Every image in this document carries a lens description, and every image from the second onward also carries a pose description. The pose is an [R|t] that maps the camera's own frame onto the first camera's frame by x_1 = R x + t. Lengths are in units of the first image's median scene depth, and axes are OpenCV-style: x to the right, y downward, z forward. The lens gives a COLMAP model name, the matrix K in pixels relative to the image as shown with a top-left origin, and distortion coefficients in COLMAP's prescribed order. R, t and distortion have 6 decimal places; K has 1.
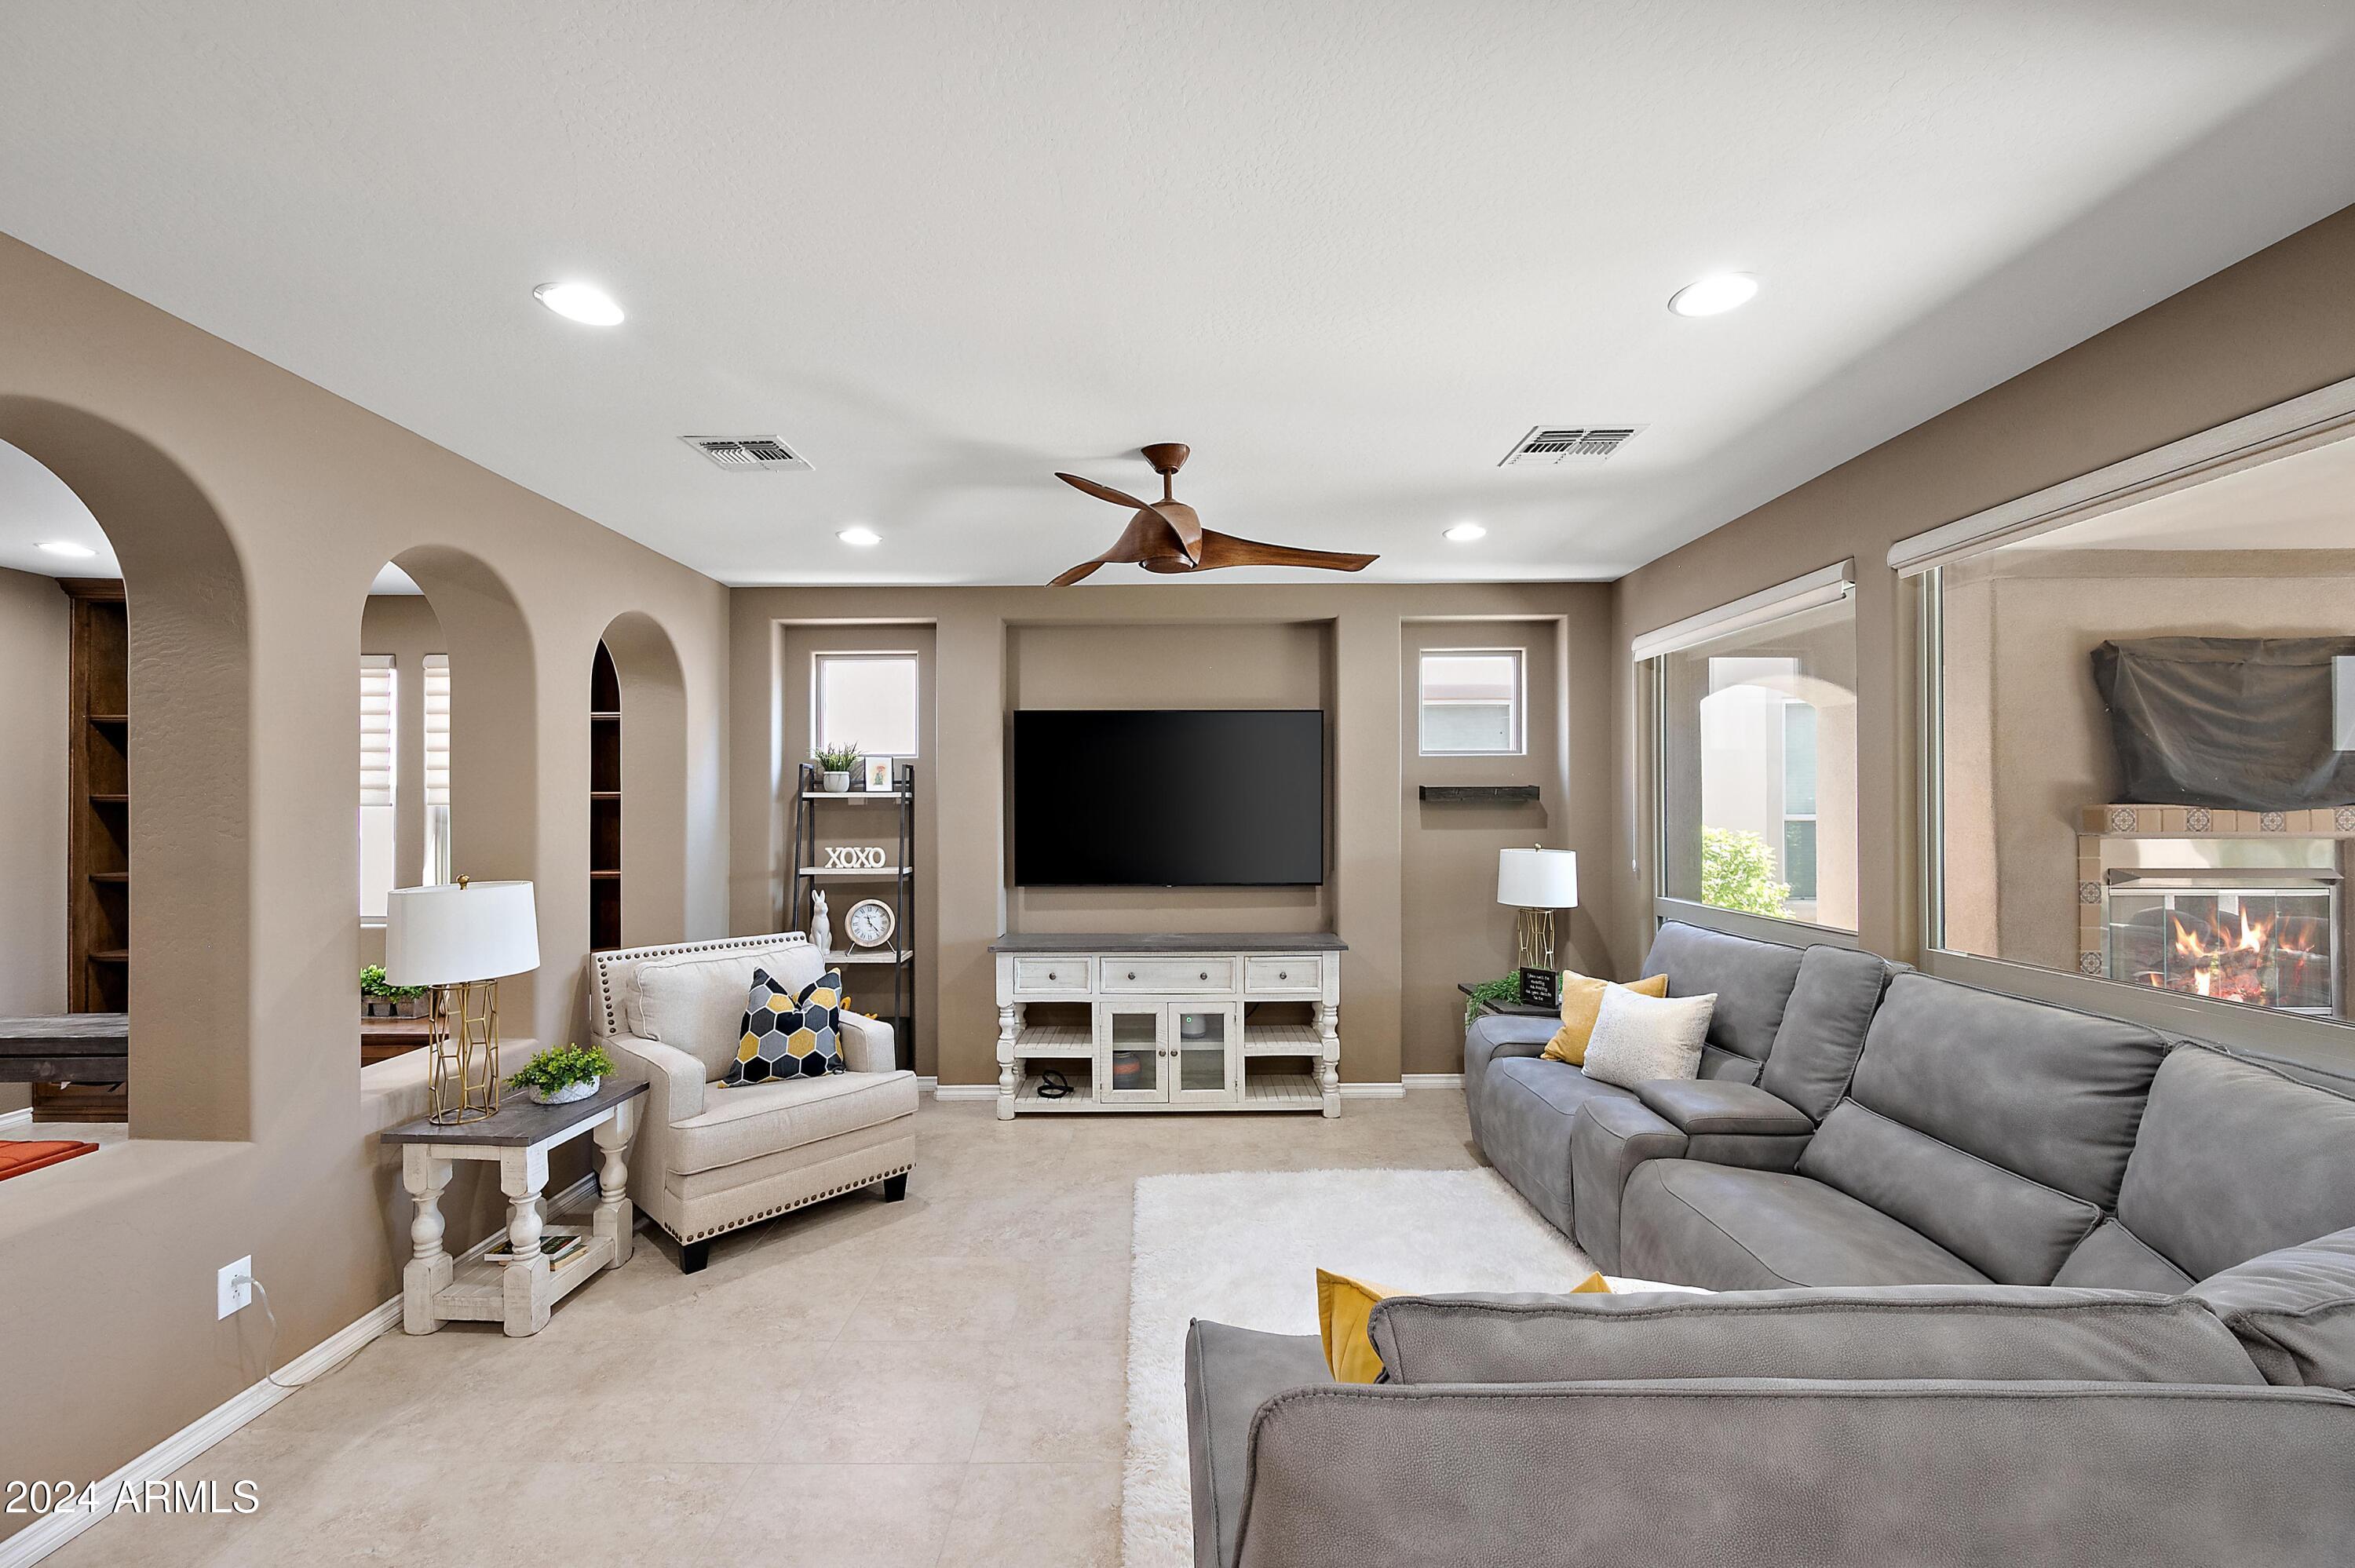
lens RADIAL K [[937.1, 0, 1165.4], [0, 937.1, 804.4], [0, 0, 1]] dist [0.000119, -0.000903]
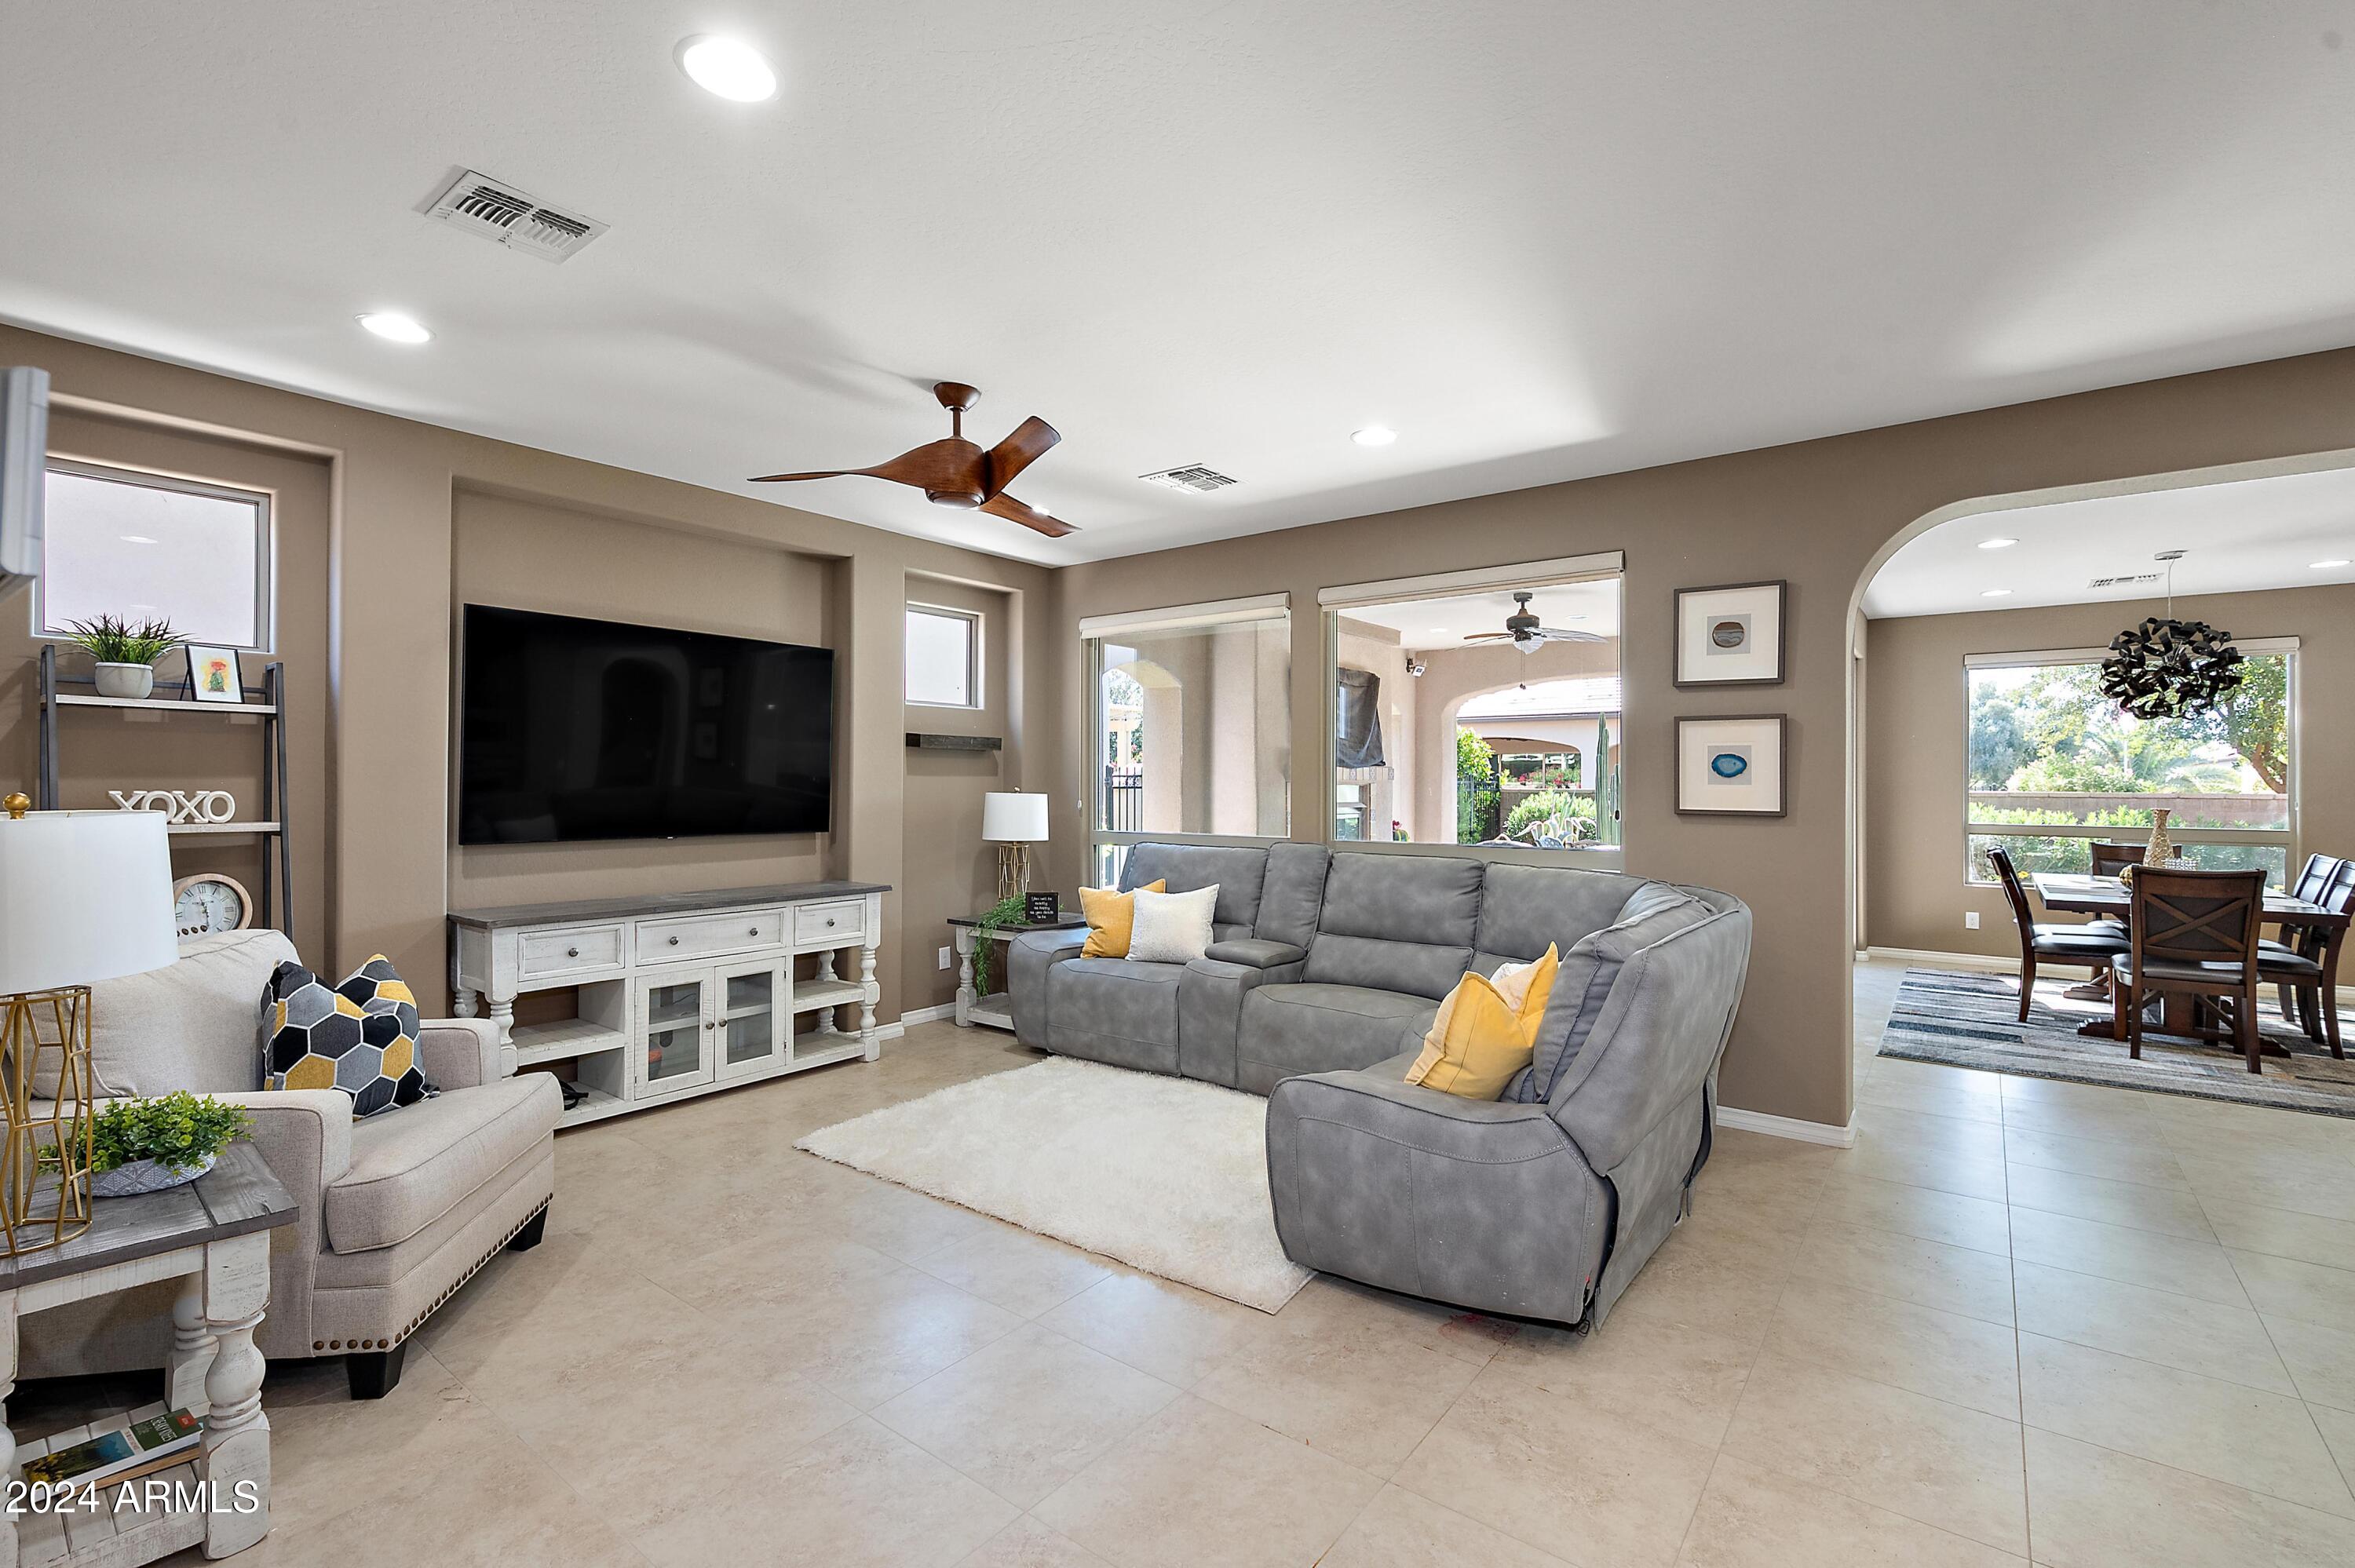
lens RADIAL K [[1054.0, 0, 1192.4], [0, 1054.0, 772.4], [0, 0, 1]] dist [0.004543, -0.000460]
pose [[0.601699, 0.015595, 0.798571, -0.534490], [-0.008508, 0.999878, -0.013115, 0.041684], [-0.798678, 0.001097, 0.601758, 0.057454]]
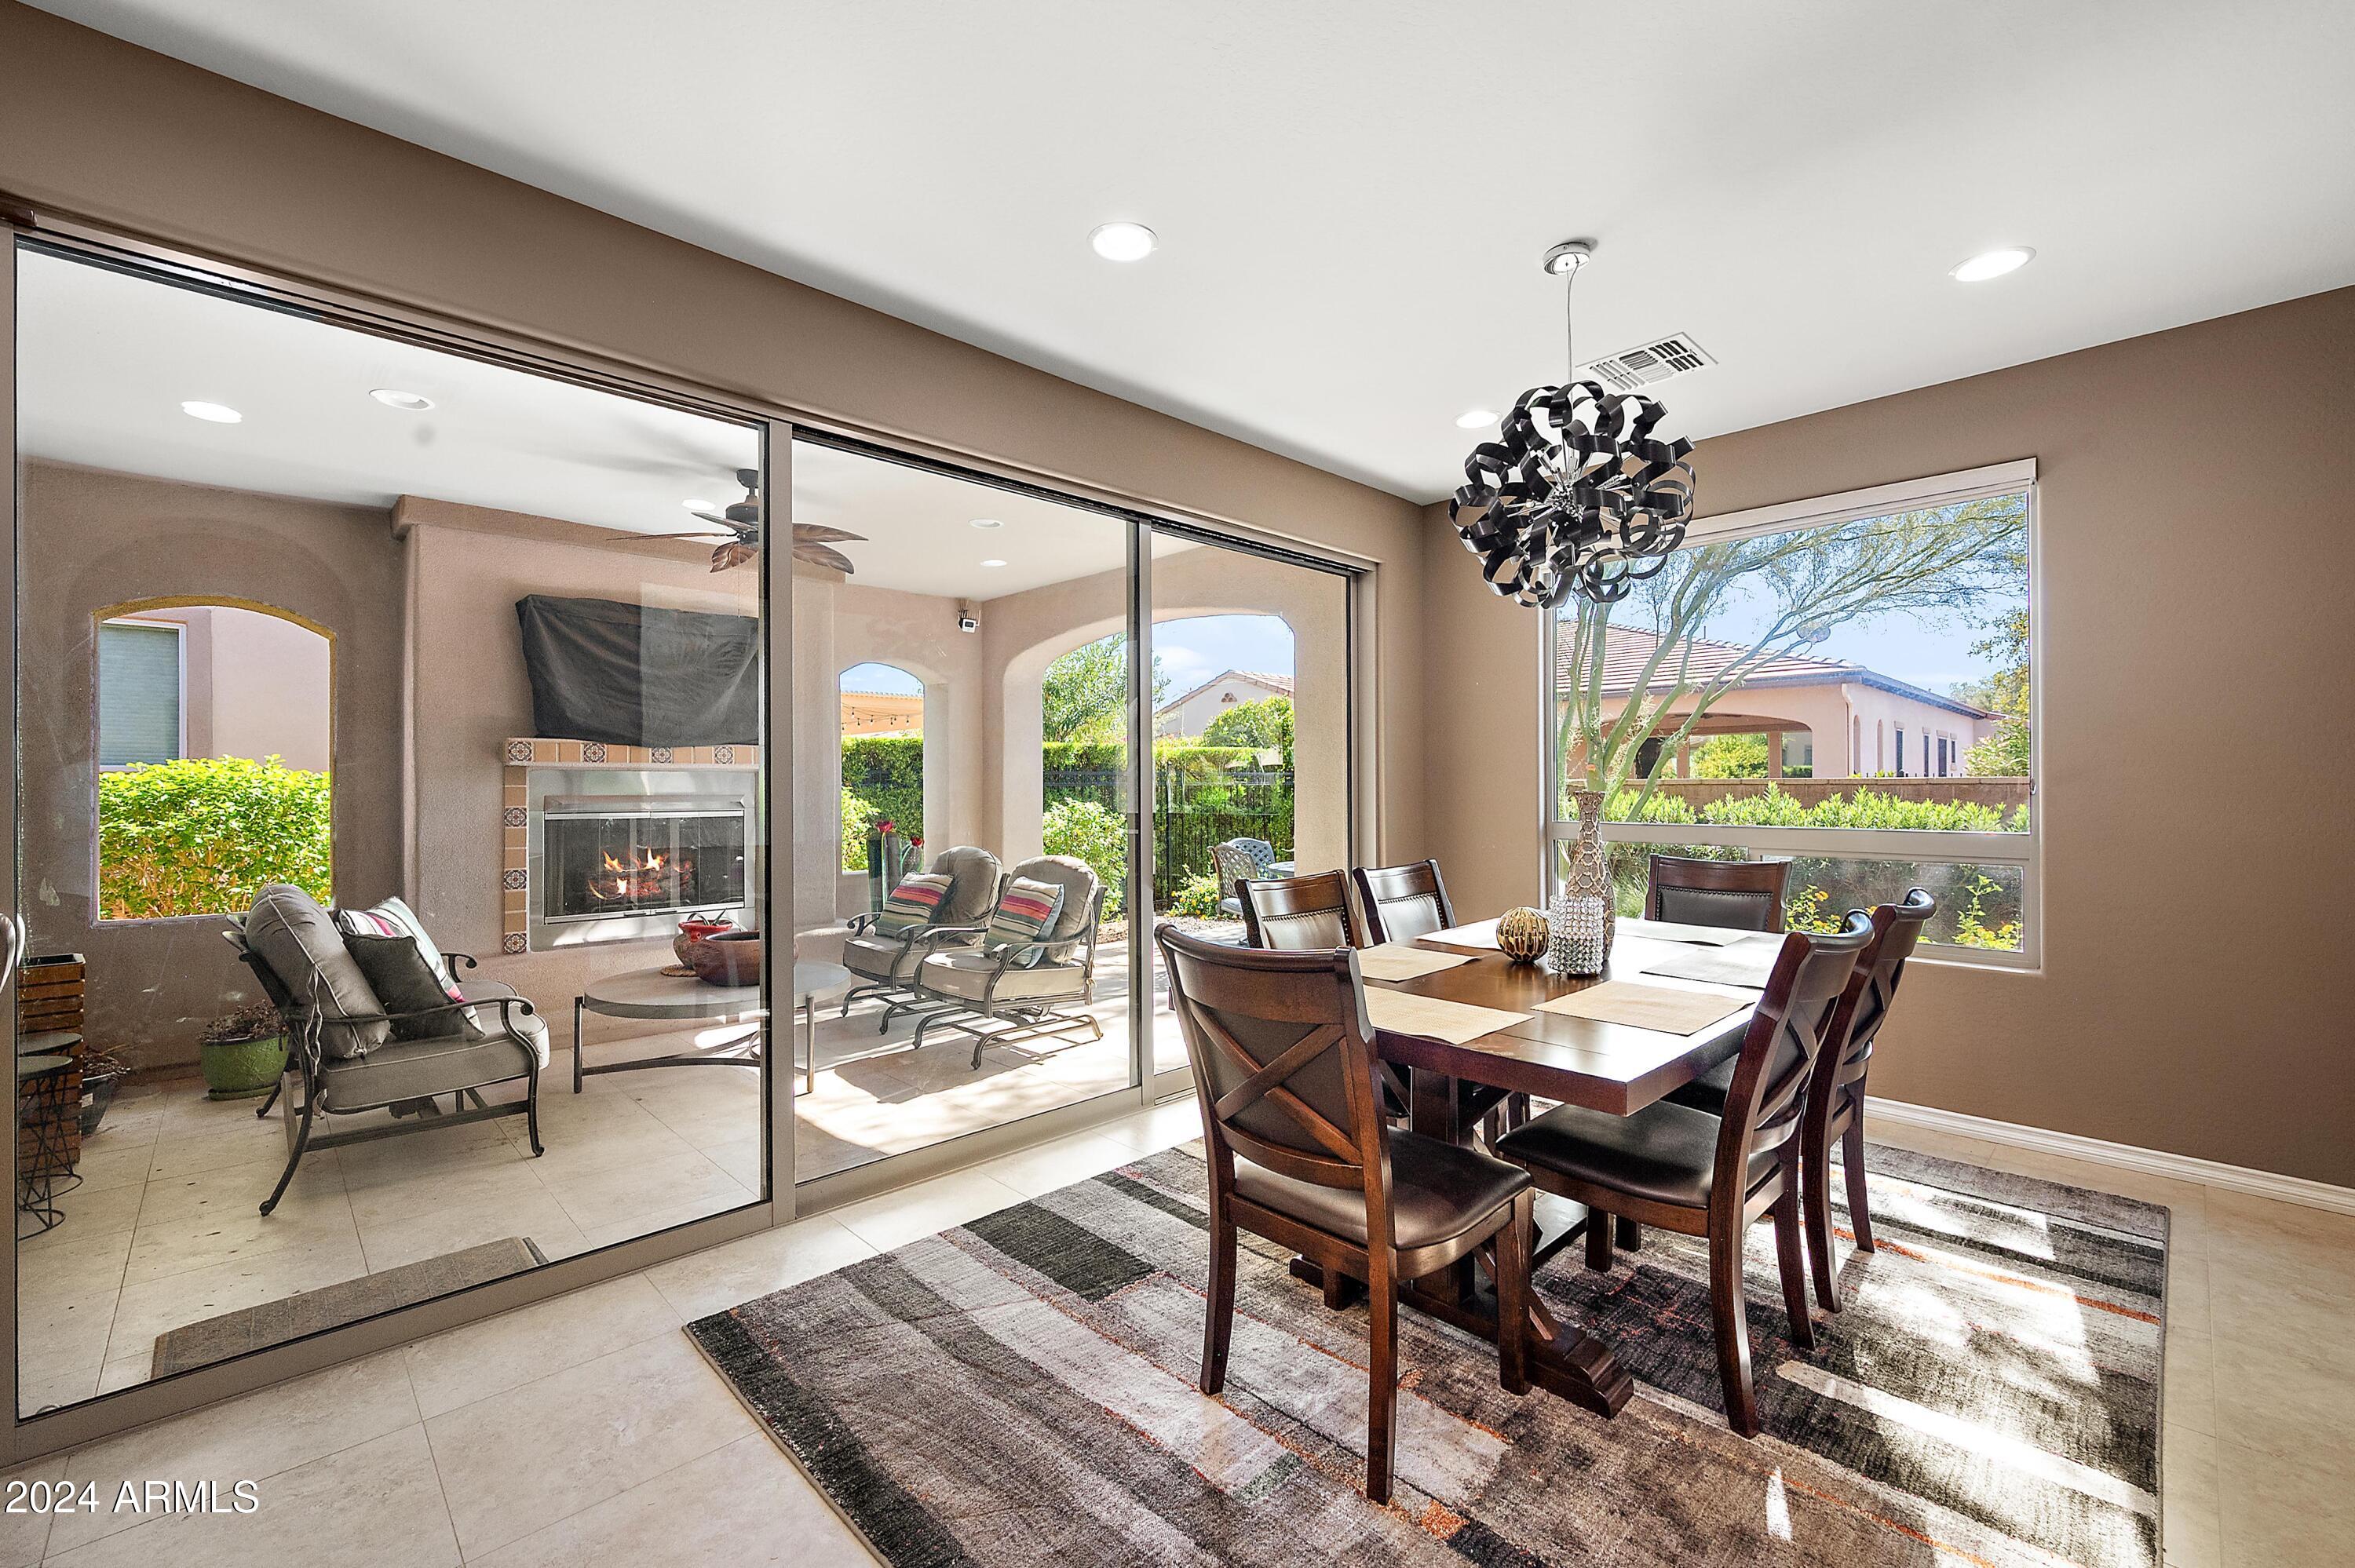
lens RADIAL K [[969.1, 0, 1151.2], [0, 969.1, 778.7], [0, 0, 1]] dist [-0.004315, 0.001163]
pose [[0.728959, 0.005690, 0.684534, 0.747911], [-0.002292, 0.999980, -0.005871, 0.053253], [-0.684554, 0.002711, 0.728957, -0.371306]]
